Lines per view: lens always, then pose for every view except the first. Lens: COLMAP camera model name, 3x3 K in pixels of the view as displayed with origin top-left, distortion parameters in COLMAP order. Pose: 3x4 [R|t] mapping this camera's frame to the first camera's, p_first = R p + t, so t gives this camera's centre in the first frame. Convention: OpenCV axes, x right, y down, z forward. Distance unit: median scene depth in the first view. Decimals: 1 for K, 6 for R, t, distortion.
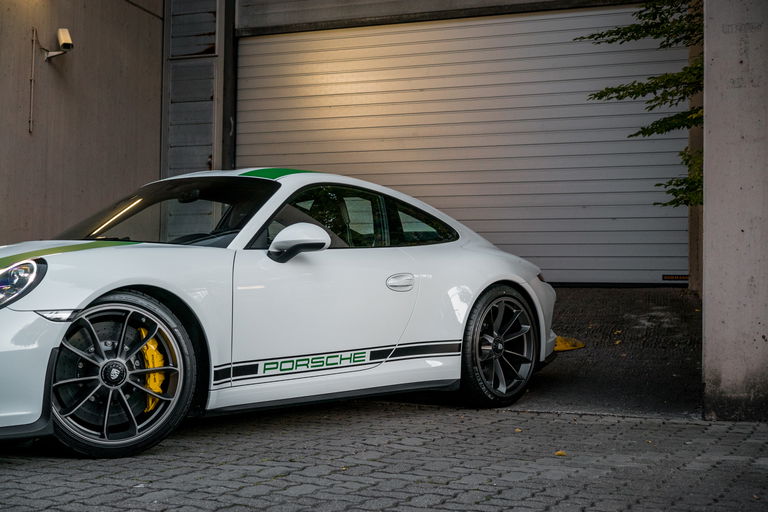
lens RADIAL K [[1192.4, 0, 384.0], [0, 1192.4, 256.0], [0, 0, 1]] dist [0.097771, -0.794604]
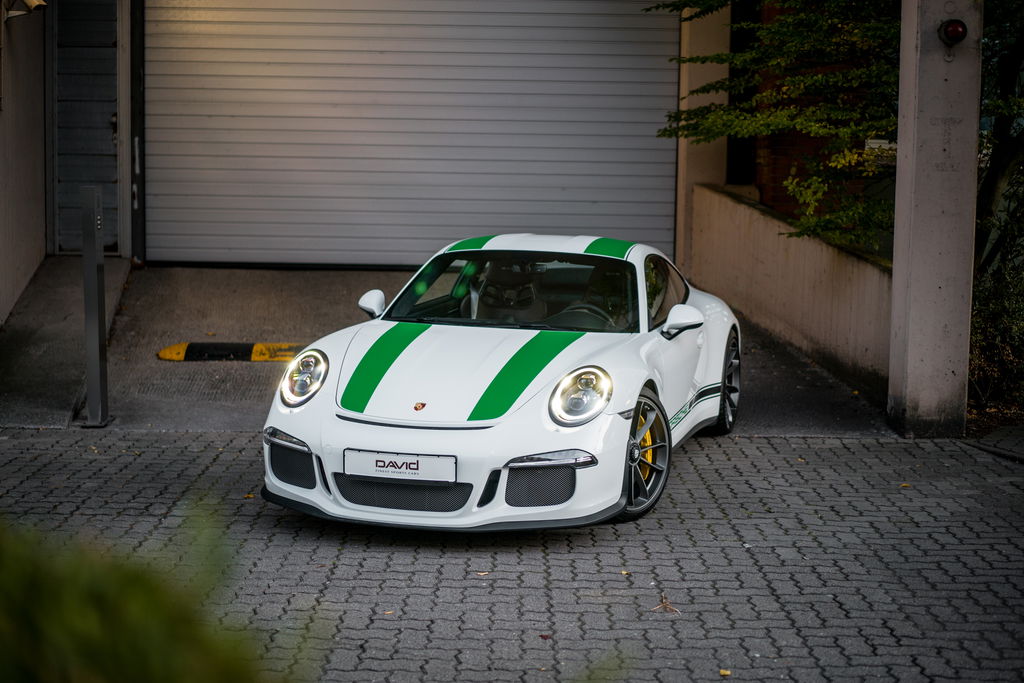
lens RADIAL K [[1624.2, 0, 507.3], [0, 1624.2, 320.3], [0, 0, 1]] dist [0.124537, -0.902640]
pose [[0.911717, -0.038766, 0.408986, -0.842863], [-0.014305, 0.991938, 0.125911, -0.203254], [-0.410570, -0.120645, 0.903812, -0.368897]]
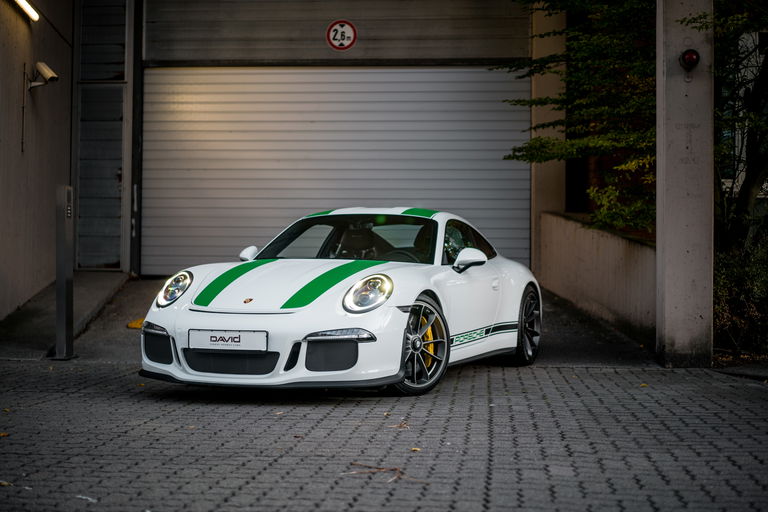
lens RADIAL K [[1218.2, 0, 380.5], [0, 1218.2, 240.1], [0, 0, 1]] dist [0.124537, -0.902640]
pose [[0.945519, 0.004381, 0.325537, -0.671073], [-0.004632, 0.999989, -0.000003, -0.036079], [-0.325534, -0.001505, 0.945529, -0.464094]]
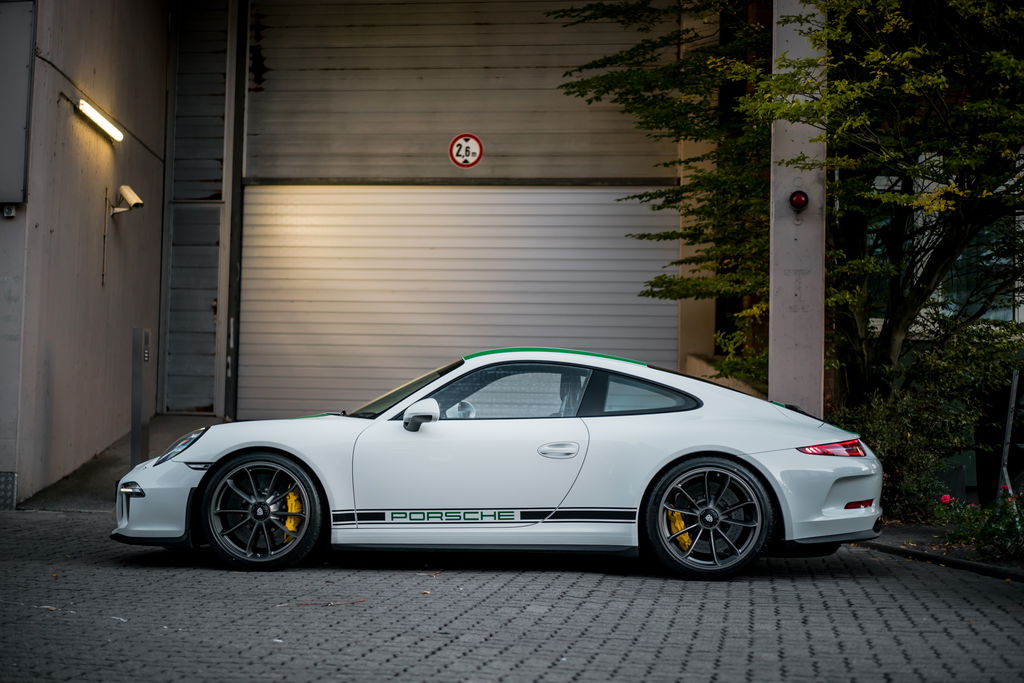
lens RADIAL K [[1624.2, 0, 507.3], [0, 1624.2, 320.3], [0, 0, 1]] dist [0.124537, -0.902640]
pose [[0.961948, 0.022975, 0.272266, -0.653303], [-0.015551, 0.999447, -0.029395, -0.066323], [-0.272791, 0.024043, 0.961773, -0.944057]]
